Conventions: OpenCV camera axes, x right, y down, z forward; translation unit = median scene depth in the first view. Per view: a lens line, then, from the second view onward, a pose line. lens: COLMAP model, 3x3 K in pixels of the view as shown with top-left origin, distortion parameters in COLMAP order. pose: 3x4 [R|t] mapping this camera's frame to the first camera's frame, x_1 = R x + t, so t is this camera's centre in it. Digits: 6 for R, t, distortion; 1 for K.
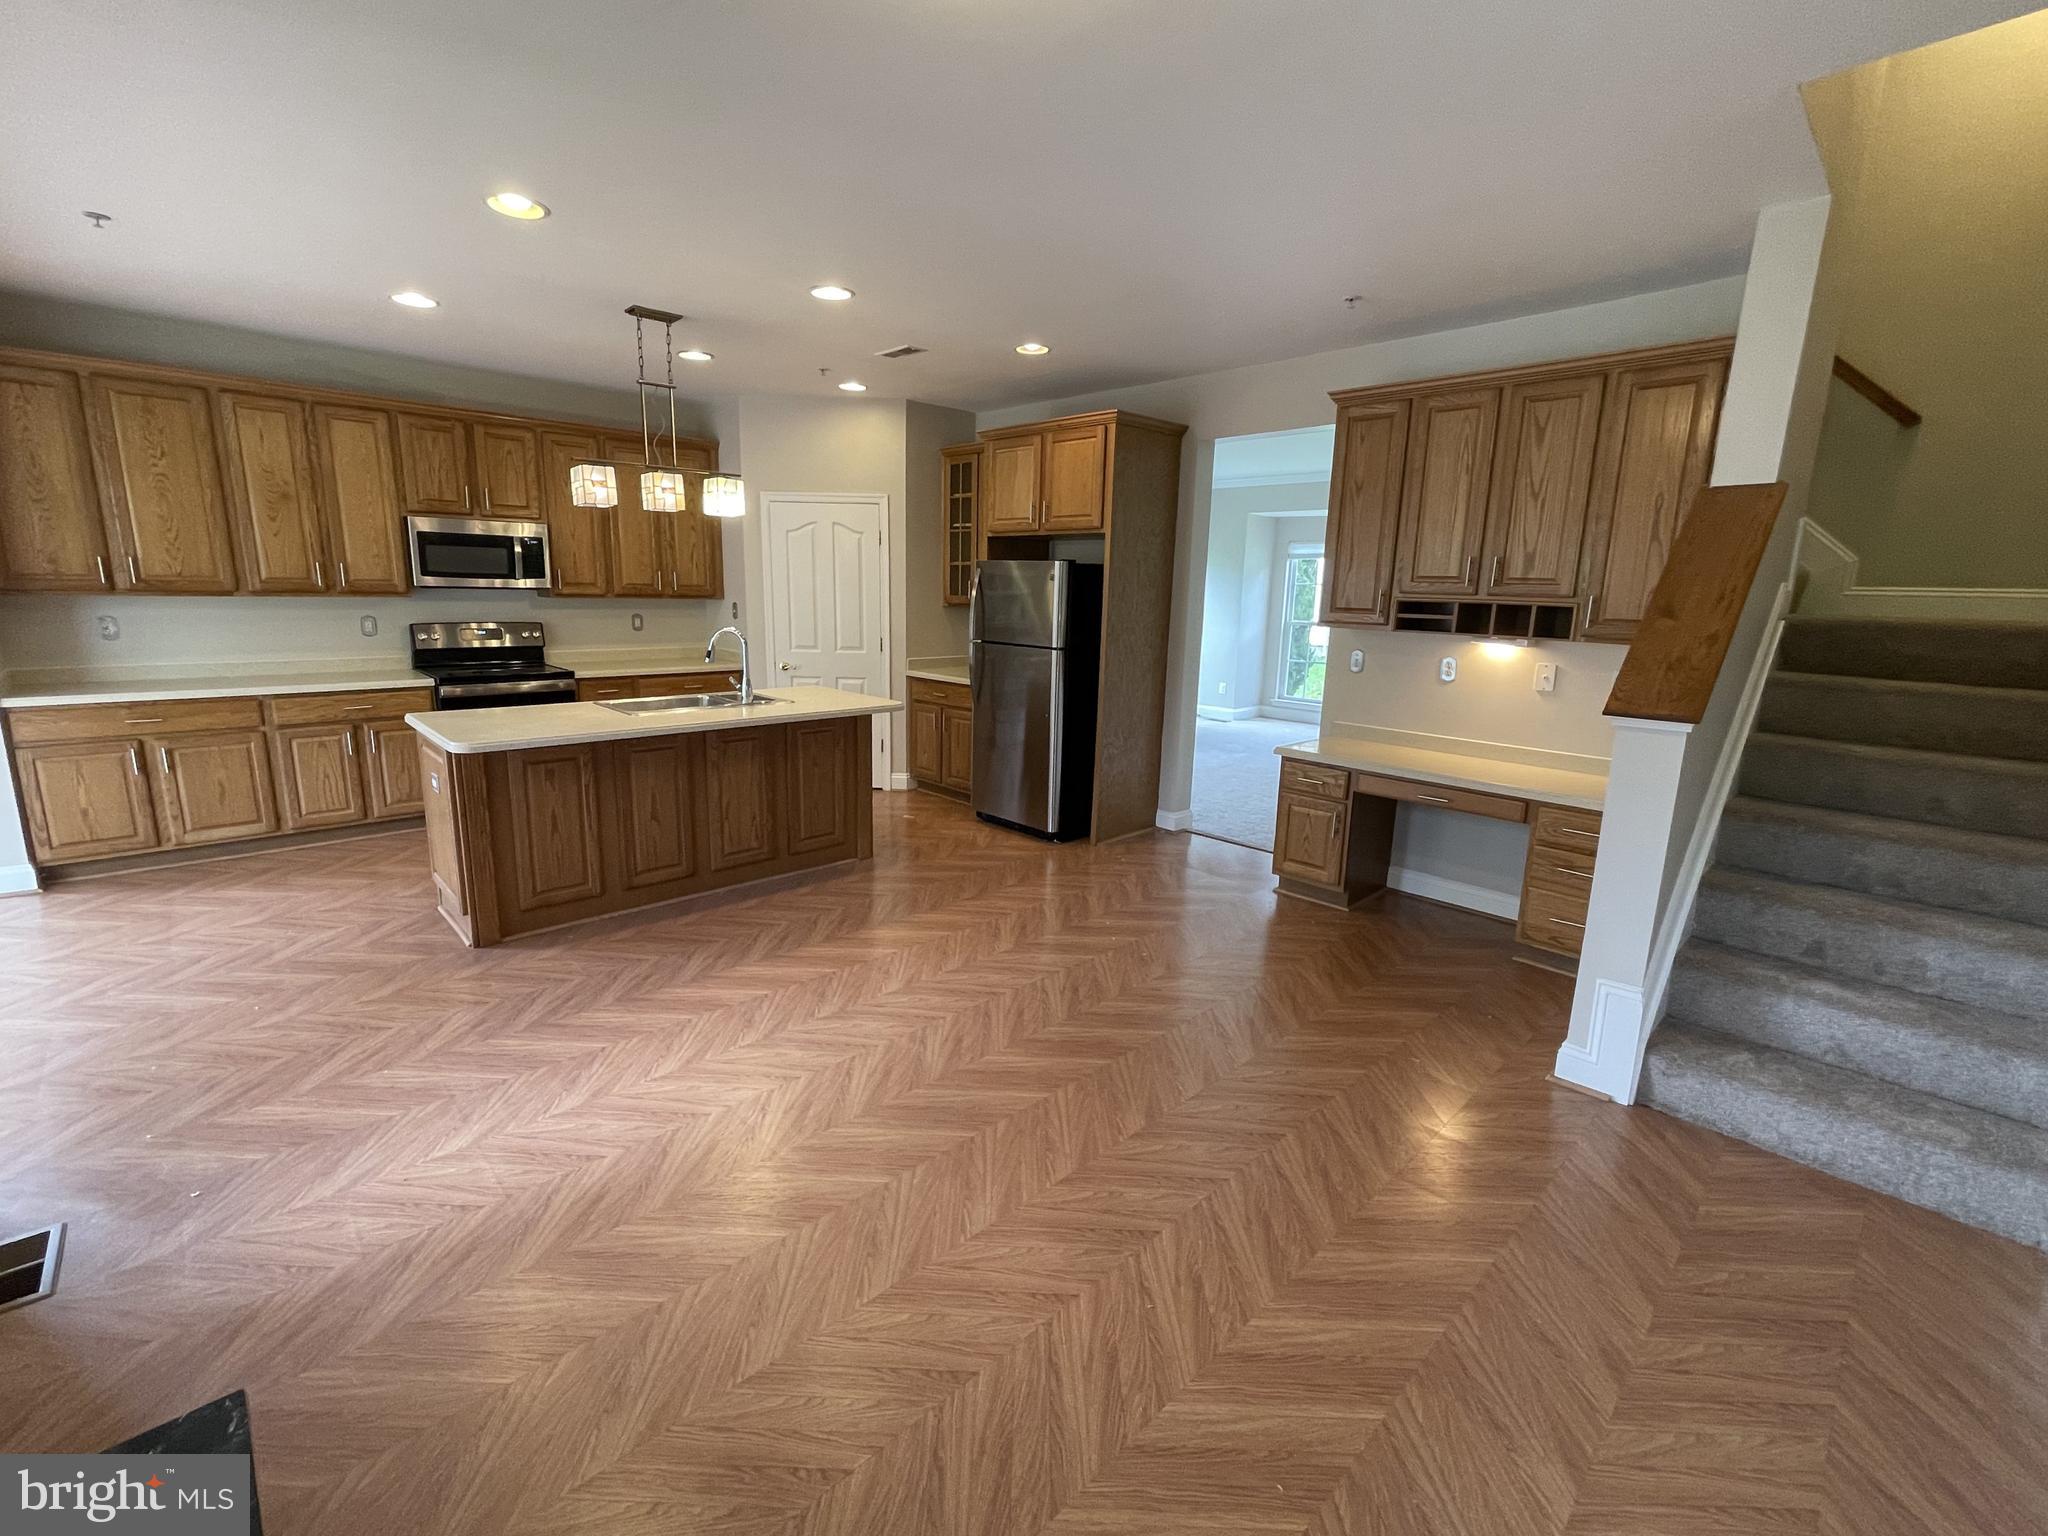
lens RADIAL K [[889.9, 0, 1017.6], [0, 889.9, 762.1], [0, 0, 1]] dist [0.003378, -0.000016]
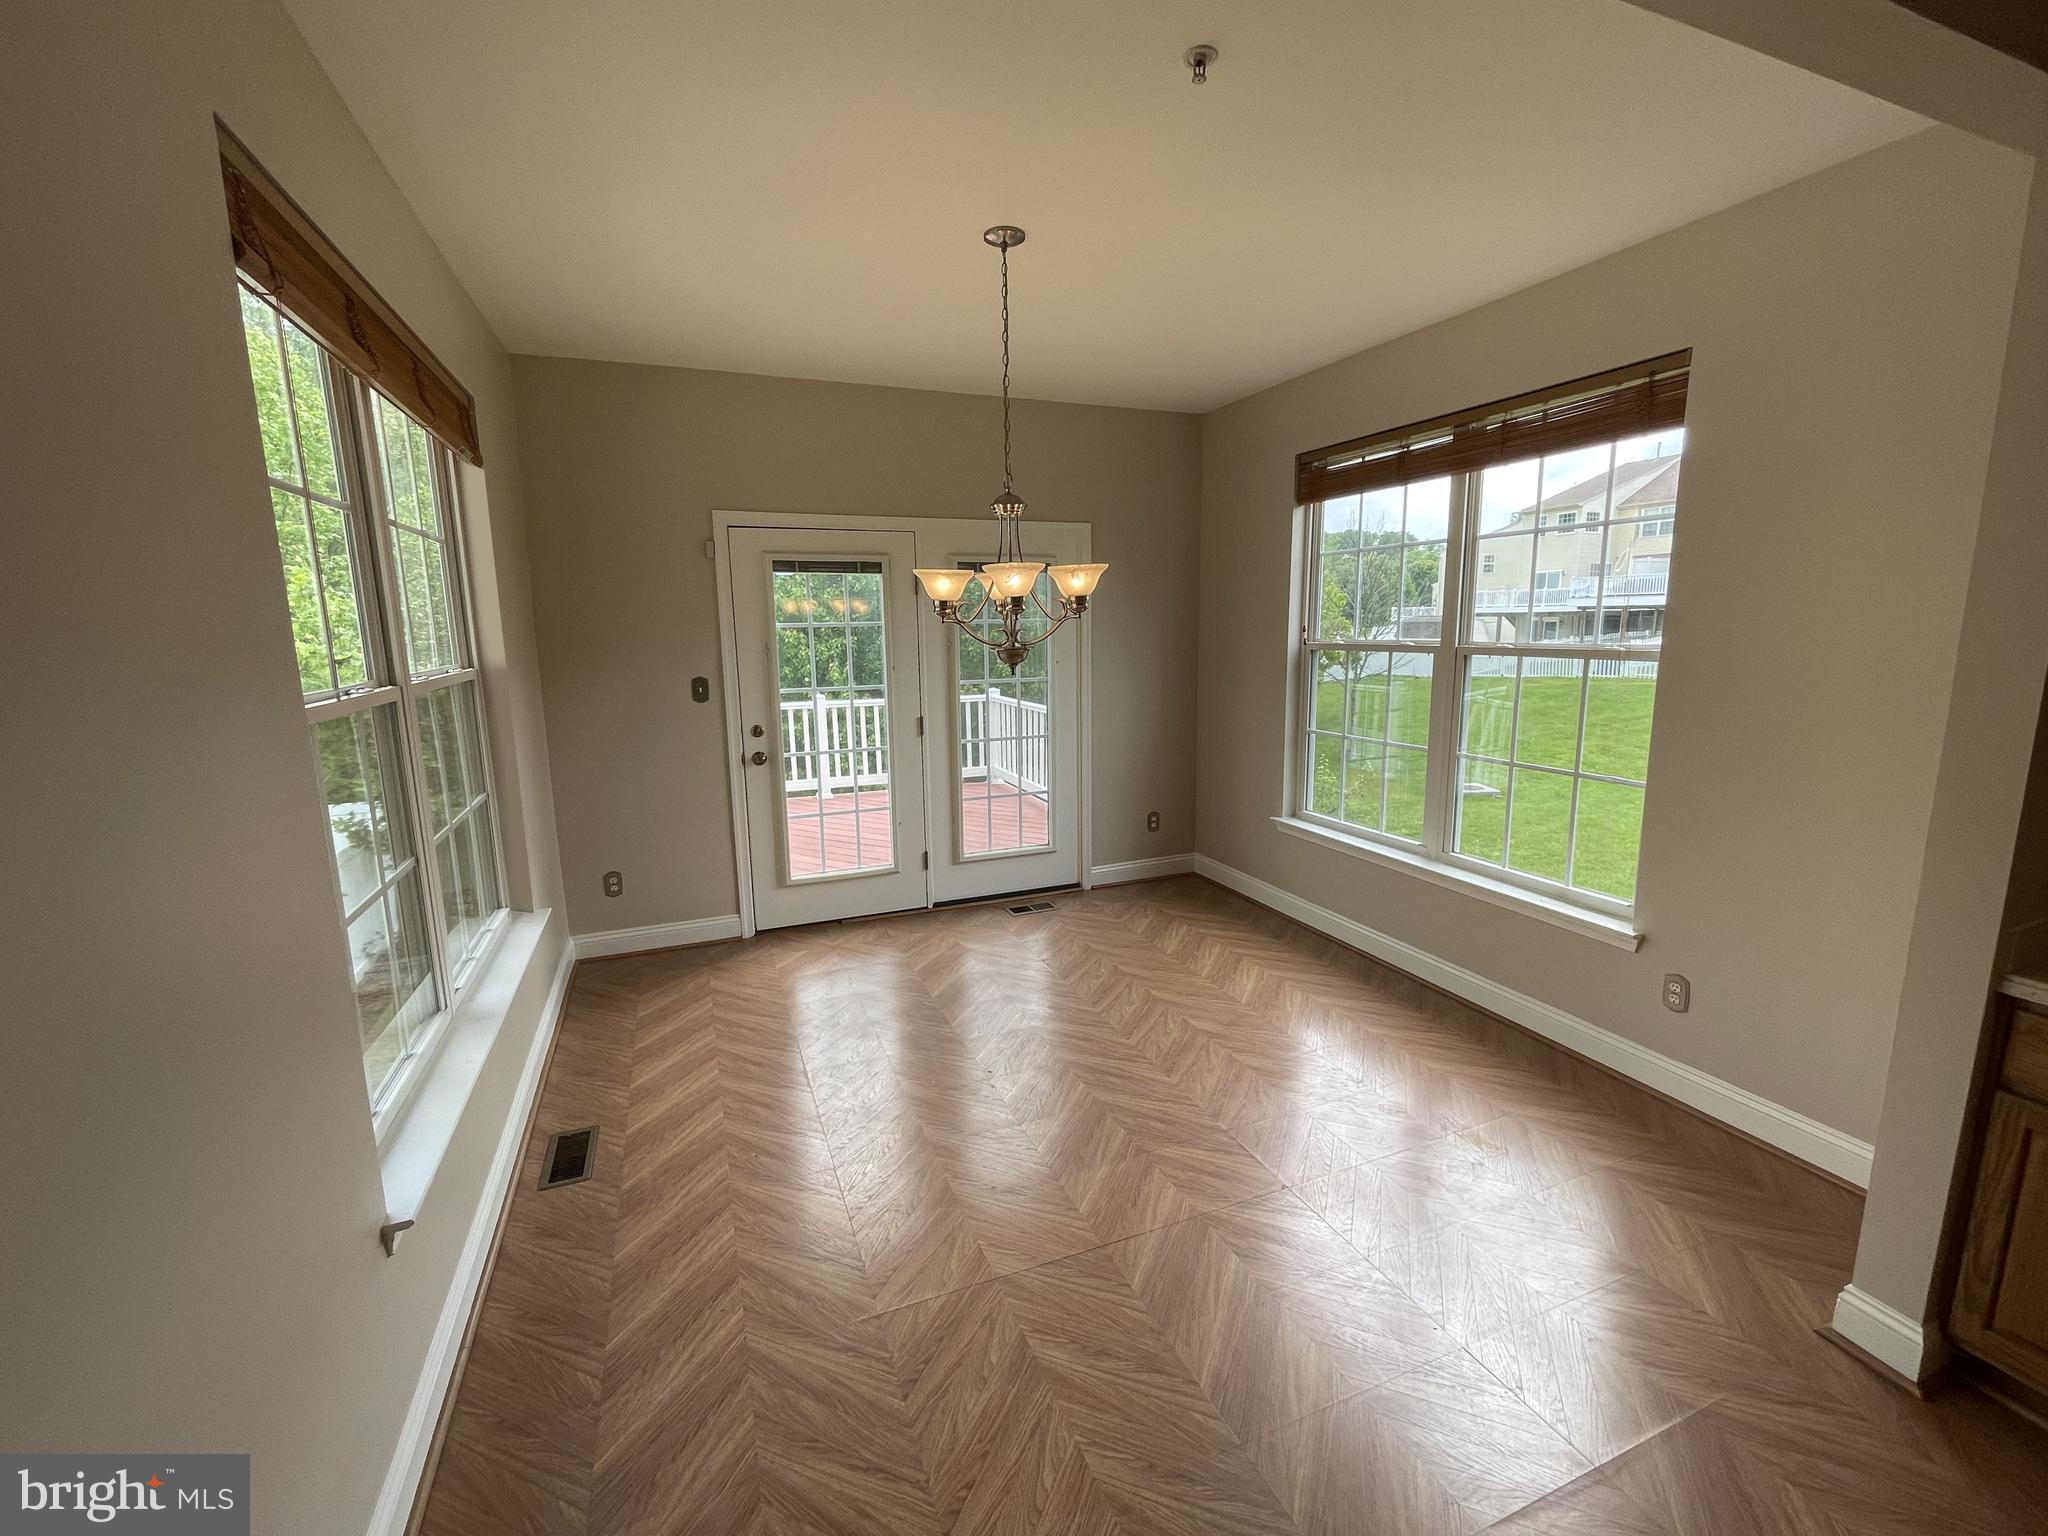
lens RADIAL K [[843.9, 0, 1017.6], [0, 843.9, 765.3], [0, 0, 1]] dist [-0.002713, -0.000943]
pose [[-0.374238, 0.139439, -0.916789, -0.525326], [-0.178478, 0.959317, 0.218763, -0.143524], [0.909995, 0.245496, -0.334126, 0.582745]]
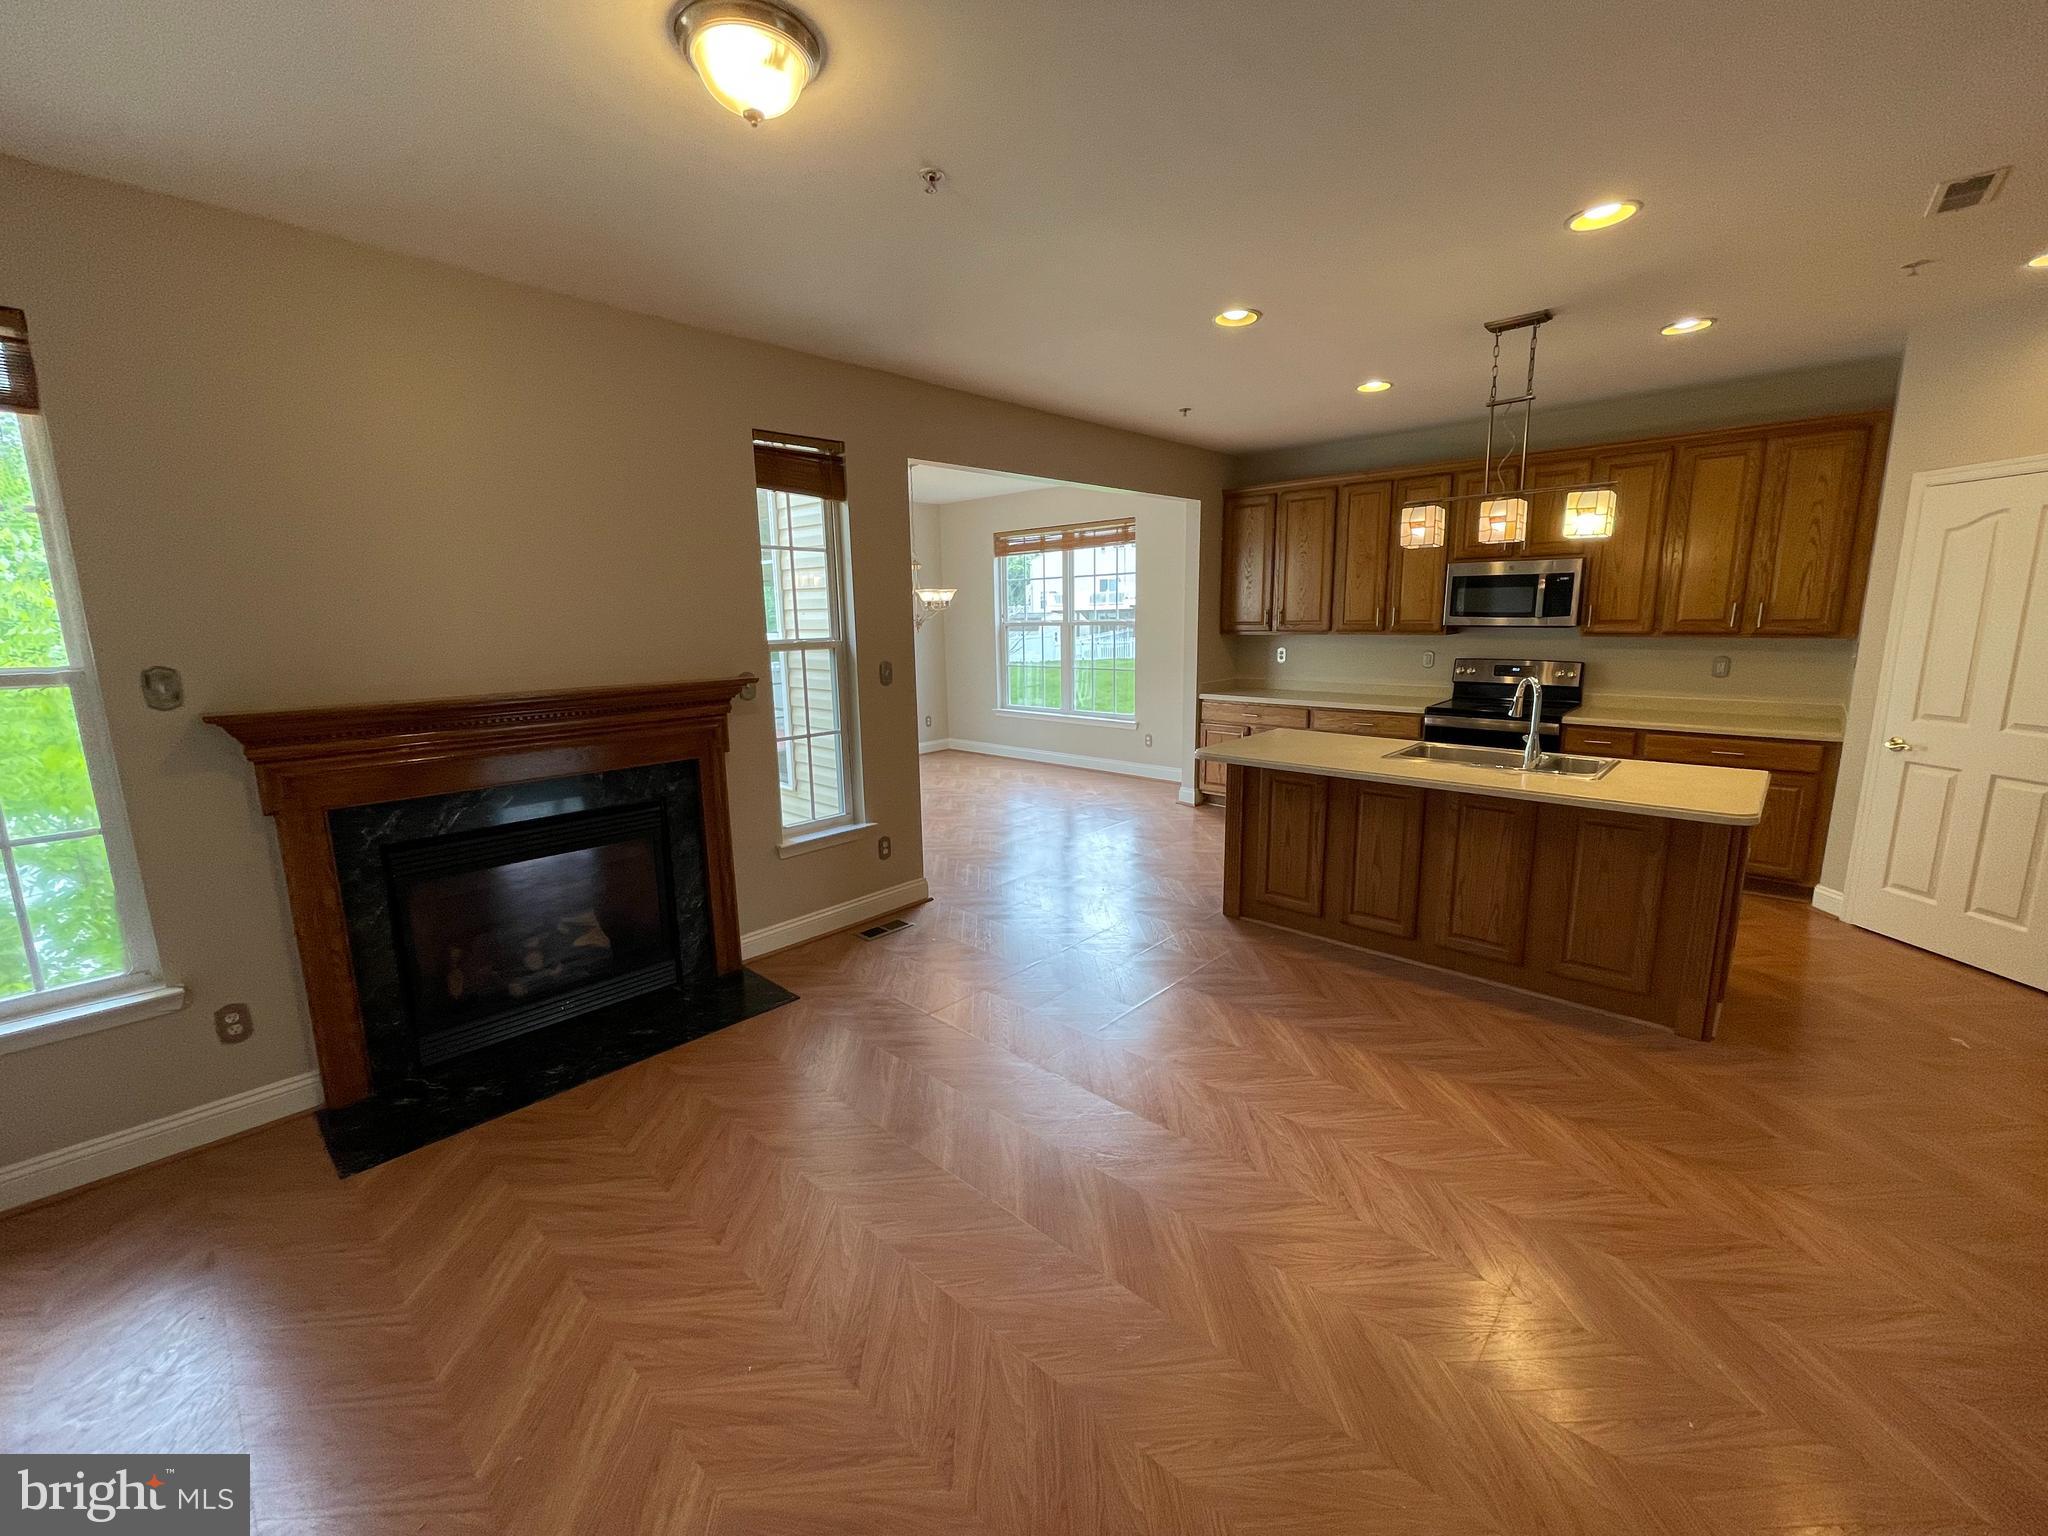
lens RADIAL K [[835.3, 0, 1012.1], [0, 835.3, 761.8], [0, 0, 1]] dist [-0.001805, 0.000333]
pose [[0.053661, 0.154009, -0.986611, 0.401062], [-0.178686, 0.973568, 0.142255, -0.092027], [0.982442, 0.168660, 0.079762, 0.454396]]
